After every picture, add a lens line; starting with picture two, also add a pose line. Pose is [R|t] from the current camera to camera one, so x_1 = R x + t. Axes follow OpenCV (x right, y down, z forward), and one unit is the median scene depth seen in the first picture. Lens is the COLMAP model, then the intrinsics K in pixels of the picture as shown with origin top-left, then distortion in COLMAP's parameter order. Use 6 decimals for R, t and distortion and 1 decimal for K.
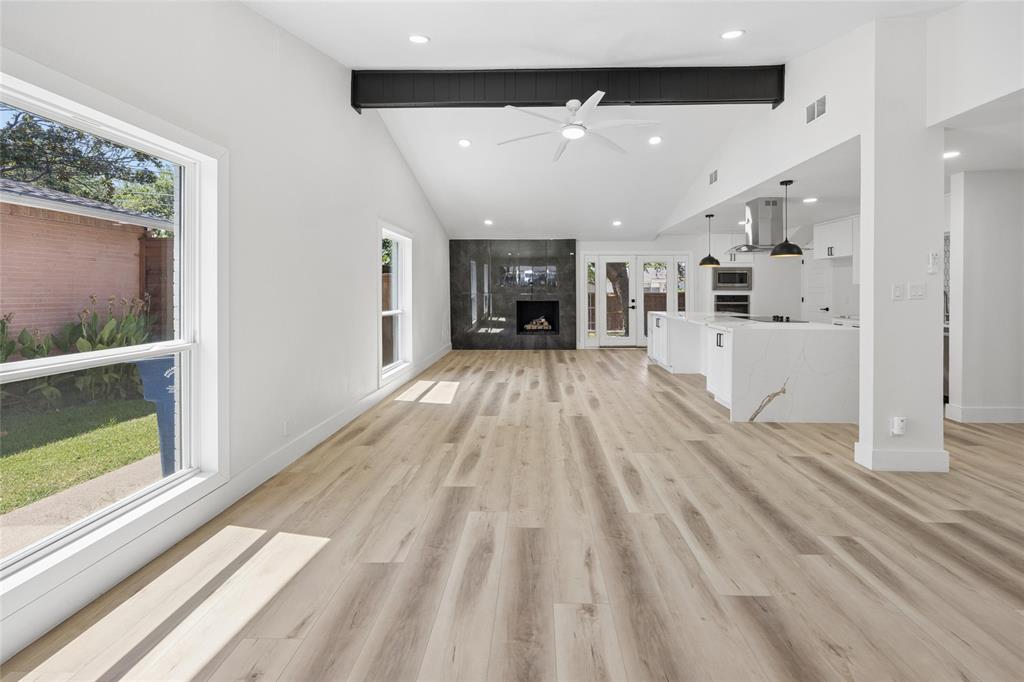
lens RADIAL K [[419.1, 0, 527.0], [0, 419.1, 287.7], [0, 0, 1]] dist [-0.002525, 0.000053]
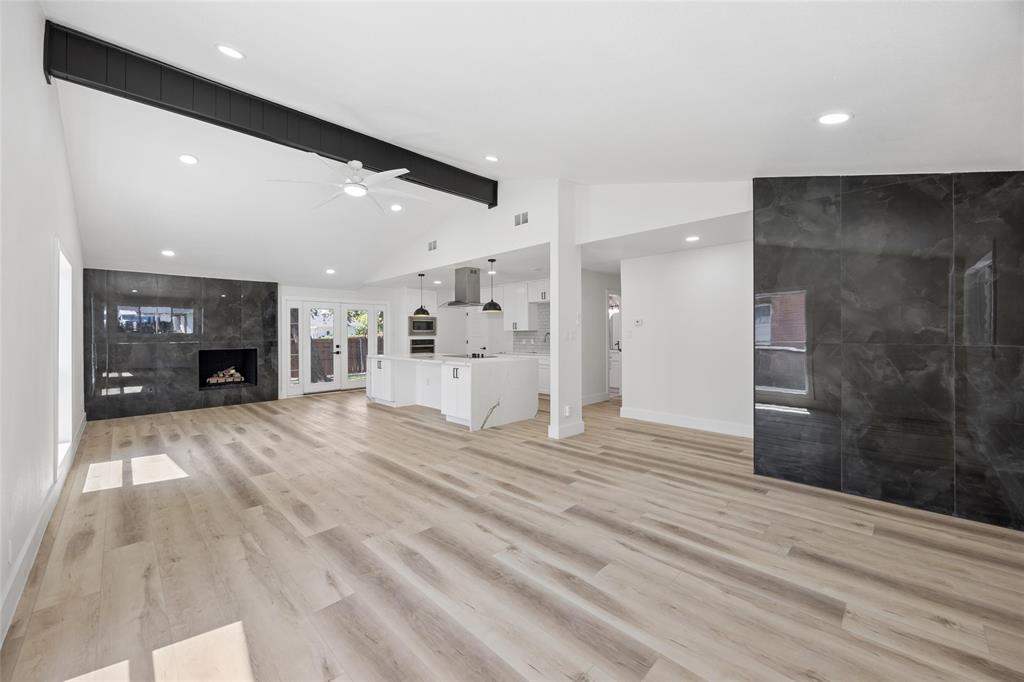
lens RADIAL K [[398.8, 0, 509.4], [0, 398.8, 332.3], [0, 0, 1]] dist [-0.003678, -0.000105]
pose [[0.693584, -0.002354, 0.720372, -0.253454], [0.004449, 0.999990, -0.001016, -0.001569], [-0.720362, 0.003909, 0.693587, 0.003400]]
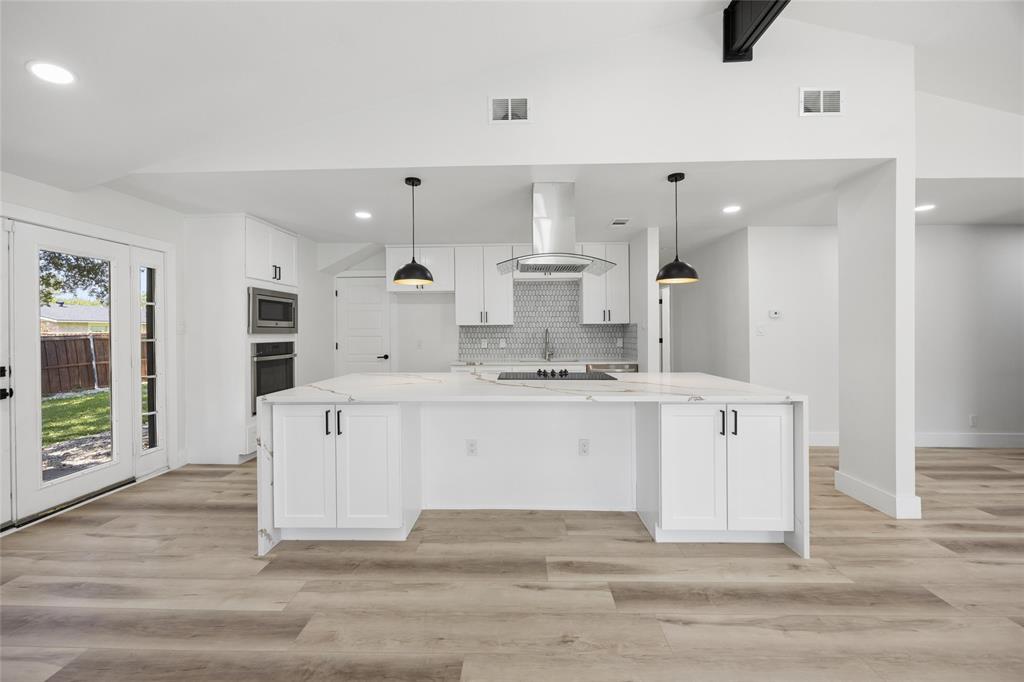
lens RADIAL K [[398.8, 0, 509.4], [0, 398.8, 332.3], [0, 0, 1]] dist [-0.003678, -0.000105]
pose [[-0.002355, -0.001343, 0.999996, -0.037709], [0.001891, 0.999997, 0.001347, 0.005850], [-0.999995, 0.001894, -0.002352, 0.987531]]
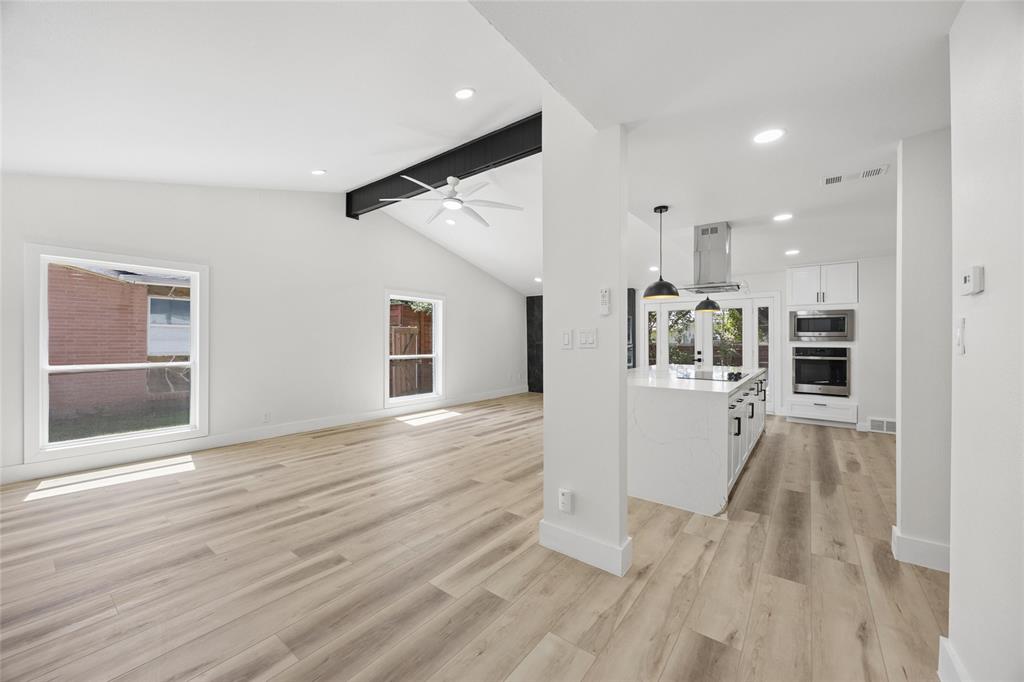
lens RADIAL K [[389.6, 0, 512.0], [0, 389.6, 341.0], [0, 0, 1]] dist [-0.003870, -0.000119]
pose [[0.808789, 0.003586, -0.588088, 0.640371], [-0.000907, 0.999988, 0.004850, 0.004050], [0.588098, -0.003389, 0.808783, 0.158123]]
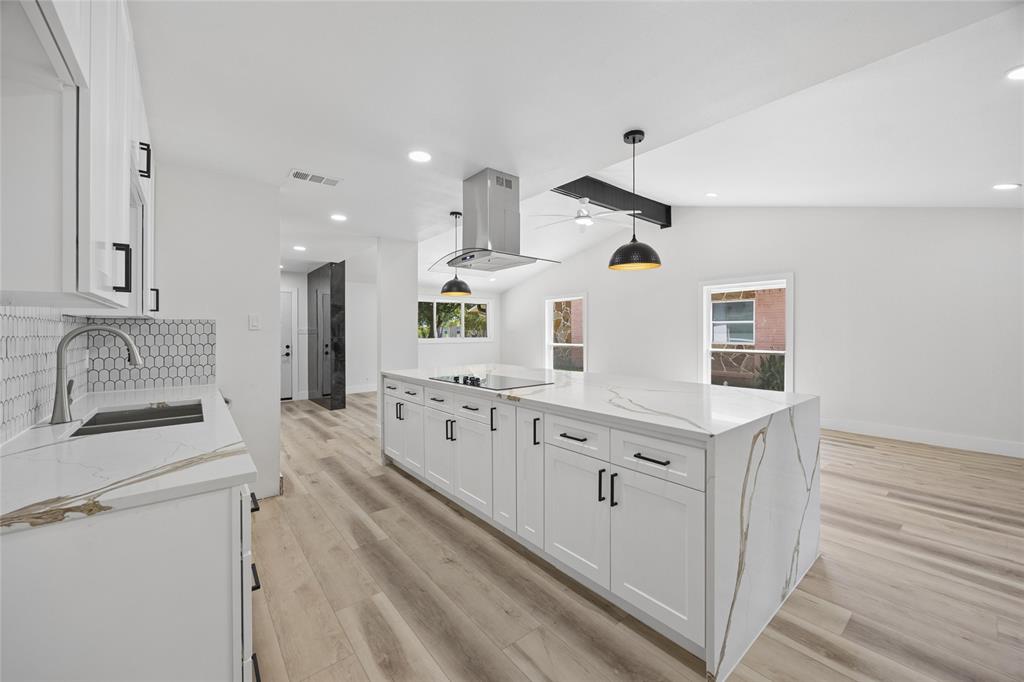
lens RADIAL K [[391.9, 0, 510.5], [0, 391.9, 331.7], [0, 0, 1]] dist [-0.004063, -0.000207]
pose [[-0.758262, 0.001033, -0.651949, 0.836432], [0.005351, 0.999975, -0.004639, 0.006978], [0.651928, -0.007006, -0.758248, 1.330031]]
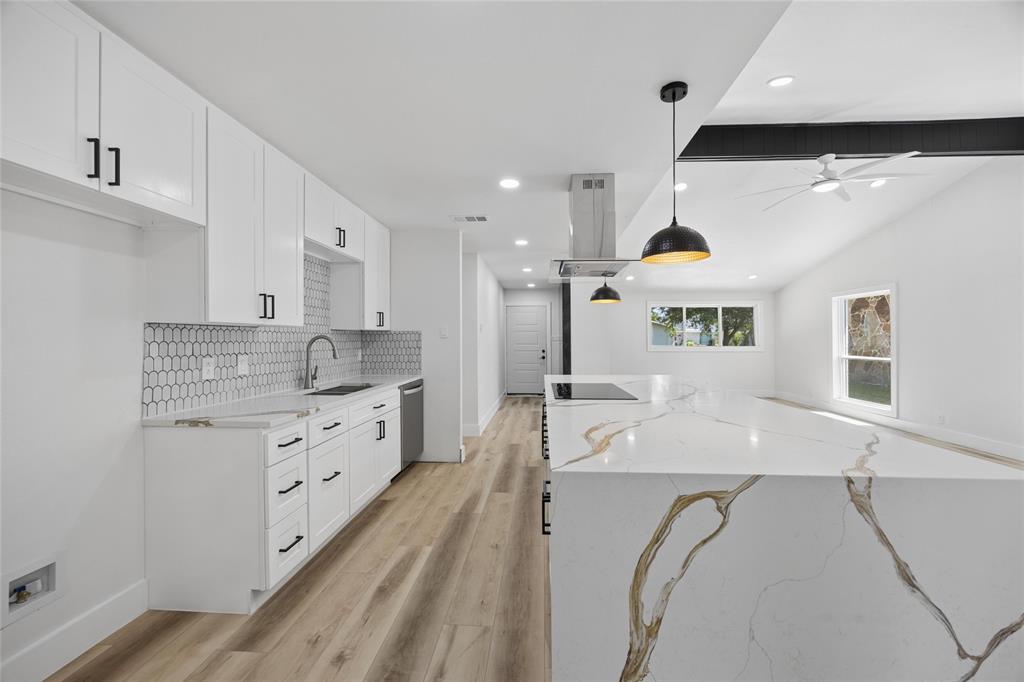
lens RADIAL K [[392.0, 0, 524.0], [0, 392.0, 337.9], [0, 0, 1]] dist [-0.002201, 0.000205]
pose [[-0.999728, -0.001350, 0.023278, 0.597207], [-0.001529, 0.999970, -0.007635, 0.005822], [-0.023267, -0.007668, -0.999700, 1.423497]]
